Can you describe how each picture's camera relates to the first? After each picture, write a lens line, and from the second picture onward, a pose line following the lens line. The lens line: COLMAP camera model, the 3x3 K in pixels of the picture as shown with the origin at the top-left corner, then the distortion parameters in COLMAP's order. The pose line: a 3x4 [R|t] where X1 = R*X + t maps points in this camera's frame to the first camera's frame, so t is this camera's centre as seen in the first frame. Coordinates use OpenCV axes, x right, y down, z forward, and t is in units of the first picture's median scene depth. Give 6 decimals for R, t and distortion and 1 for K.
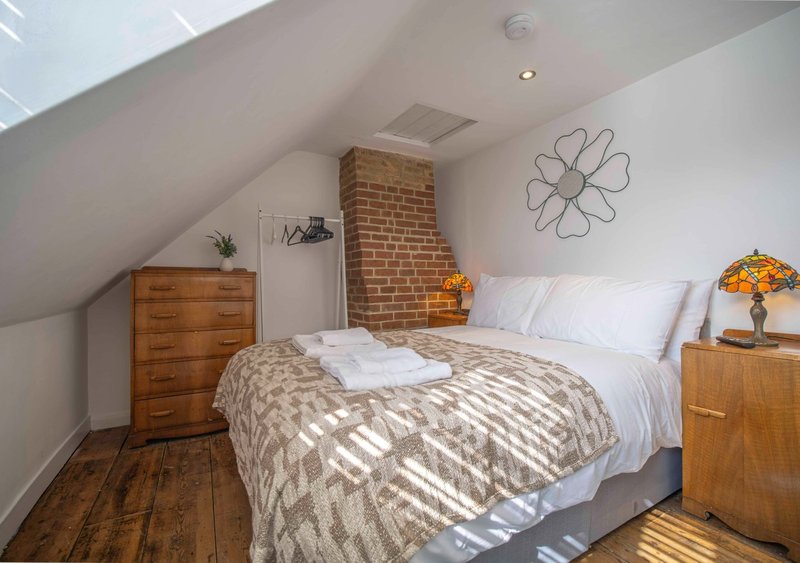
lens RADIAL K [[361.5, 0, 398.7], [0, 361.5, 282.3], [0, 0, 1]] dist [-0.028432, 0.000031]
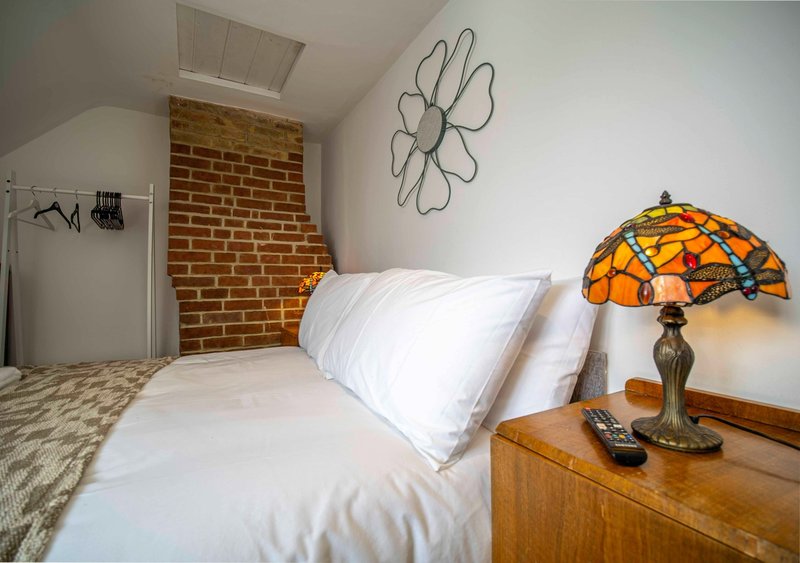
lens RADIAL K [[361.5, 0, 401.6], [0, 361.5, 282.4], [0, 0, 1]] dist [-0.028432, 0.000031]
pose [[0.999998, 0.000379, -0.001915, 0.341468], [-0.000394, 0.999968, -0.007956, 0.004182], [0.001912, 0.007957, 0.999967, 0.284973]]
